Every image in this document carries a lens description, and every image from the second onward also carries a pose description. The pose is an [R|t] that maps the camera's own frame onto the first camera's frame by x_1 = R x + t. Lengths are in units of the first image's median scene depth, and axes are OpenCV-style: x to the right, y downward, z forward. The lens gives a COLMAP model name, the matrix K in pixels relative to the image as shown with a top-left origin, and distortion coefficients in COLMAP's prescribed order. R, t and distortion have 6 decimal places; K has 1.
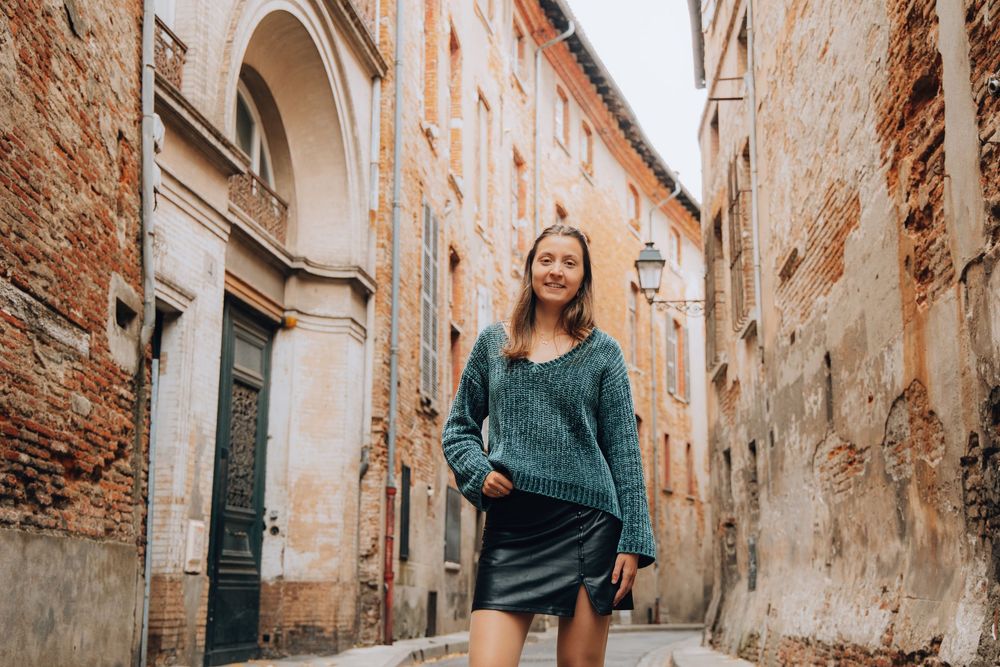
lens RADIAL K [[1202.7, 0, 492.0], [0, 1202.7, 347.6], [0, 0, 1]] dist [0.128537, 0.000000]
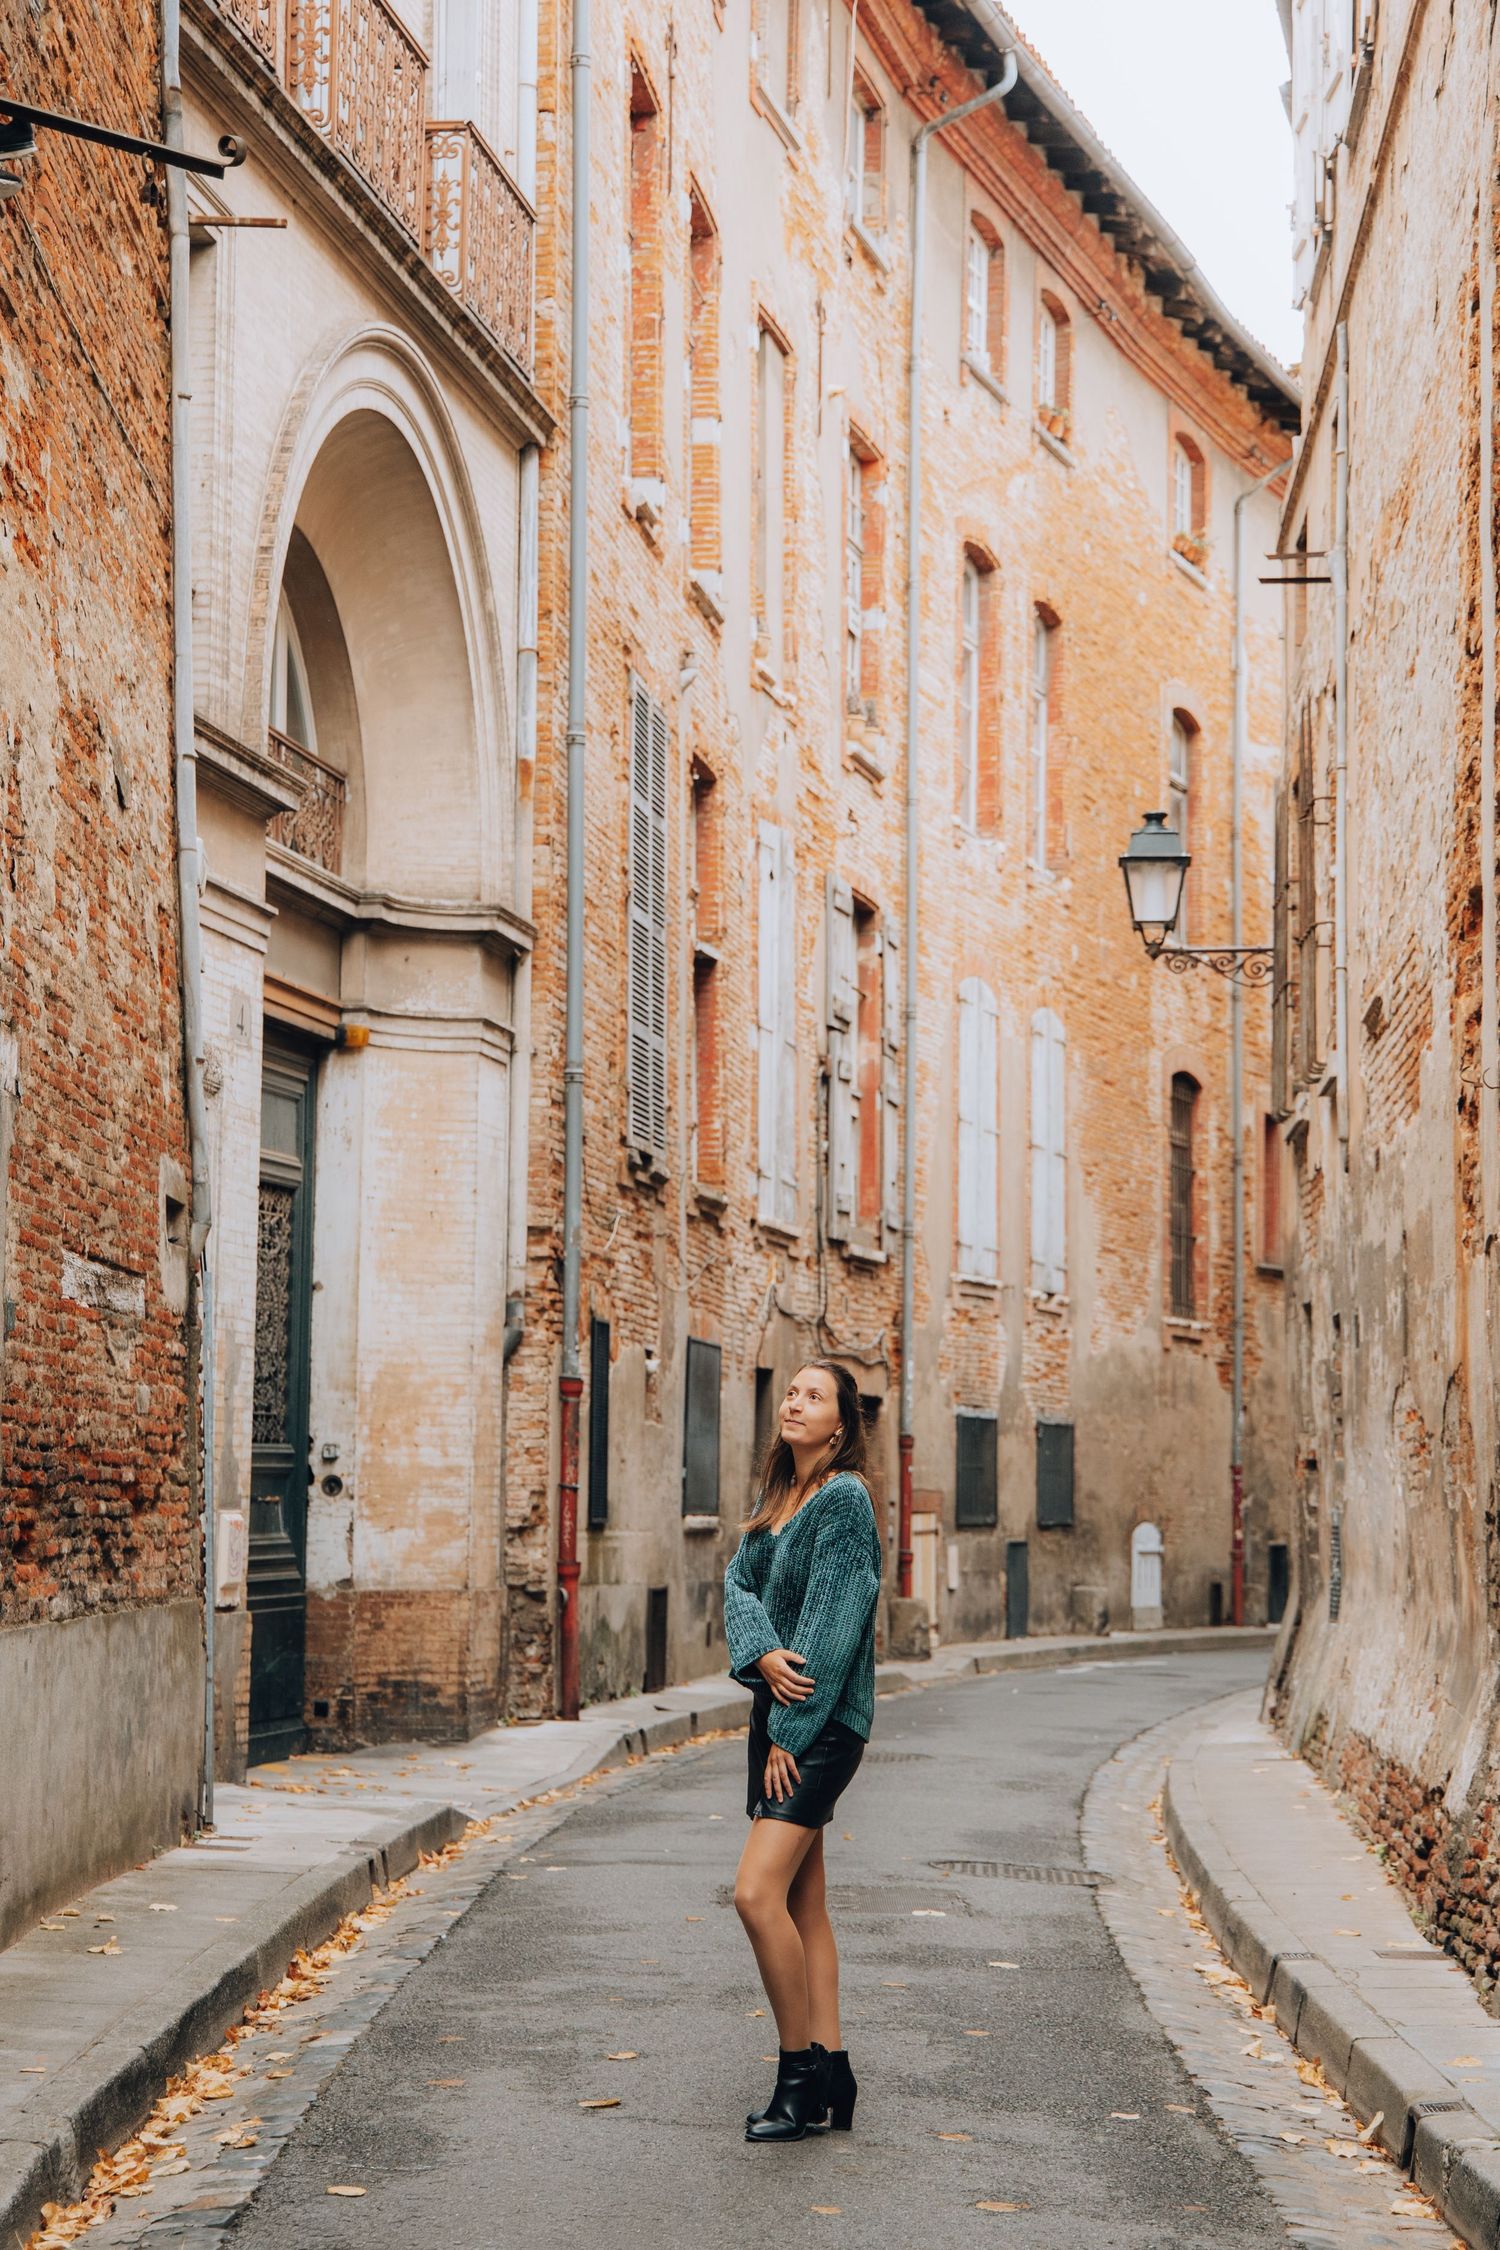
lens RADIAL K [[3793.6, 0, 726.4], [0, 3793.6, 1117.5], [0, 0, 1]] dist [0.269313, 0.000000]
pose [[0.999821, -0.000112, -0.018929, 0.002011], [0.002100, 0.994465, 0.105043, -0.136415], [0.018812, -0.105064, 0.994288, -0.425717]]
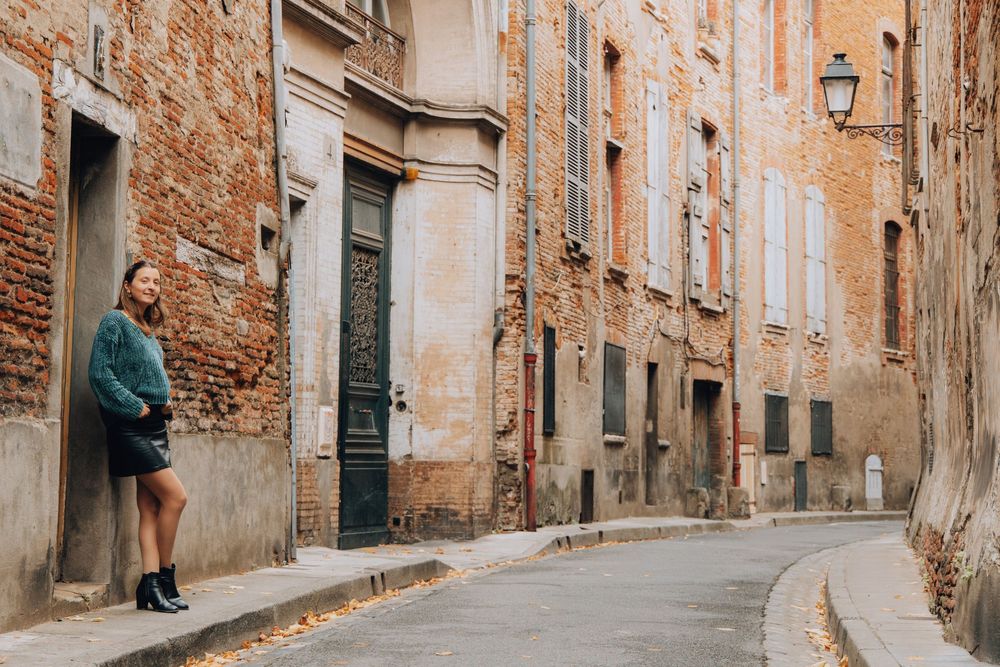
lens RADIAL K [[1881.5, 0, 487.7], [0, 1881.5, 254.4], [0, 0, 1]] dist [0.189543, 0.000000]
pose [[0.991839, -0.013059, -0.126823, 0.061161], [0.024699, 0.995576, 0.090650, -0.082609], [0.125078, -0.093043, 0.987775, -0.351984]]
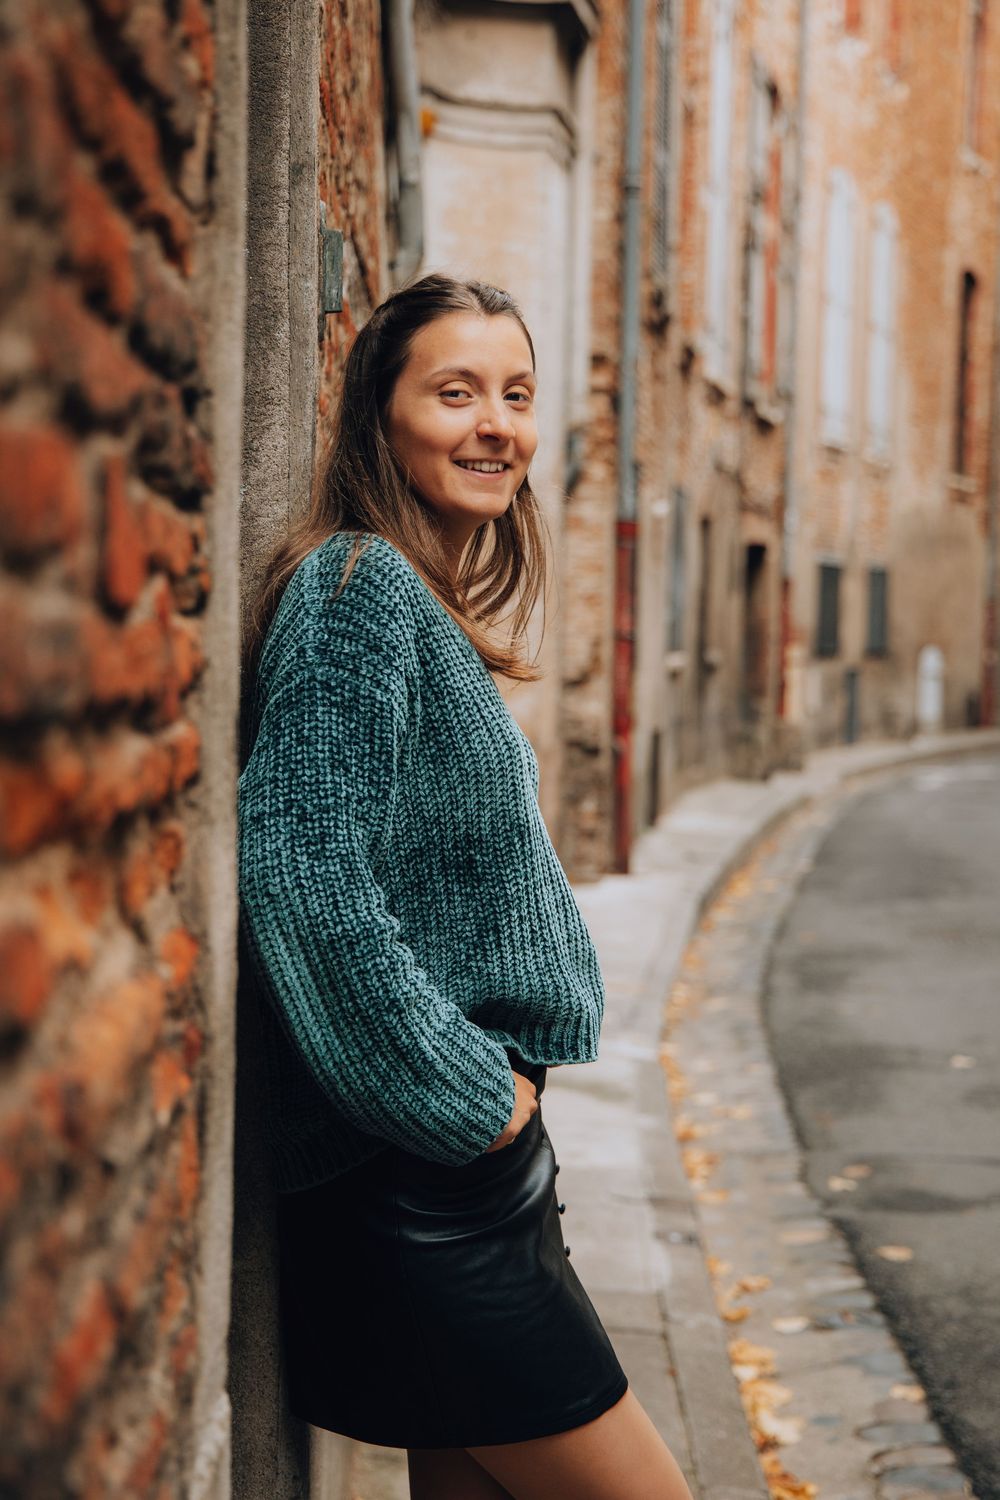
lens RADIAL K [[2554.7, 0, 504.3], [0, 2554.7, 752.1], [0, 0, 1]] dist [0.226511, 0.000000]
pose [[0.999923, 0.010595, 0.006487, -0.135978], [-0.011904, 0.966544, 0.256225, -0.037721], [-0.003556, -0.256282, 0.966595, 0.107013]]
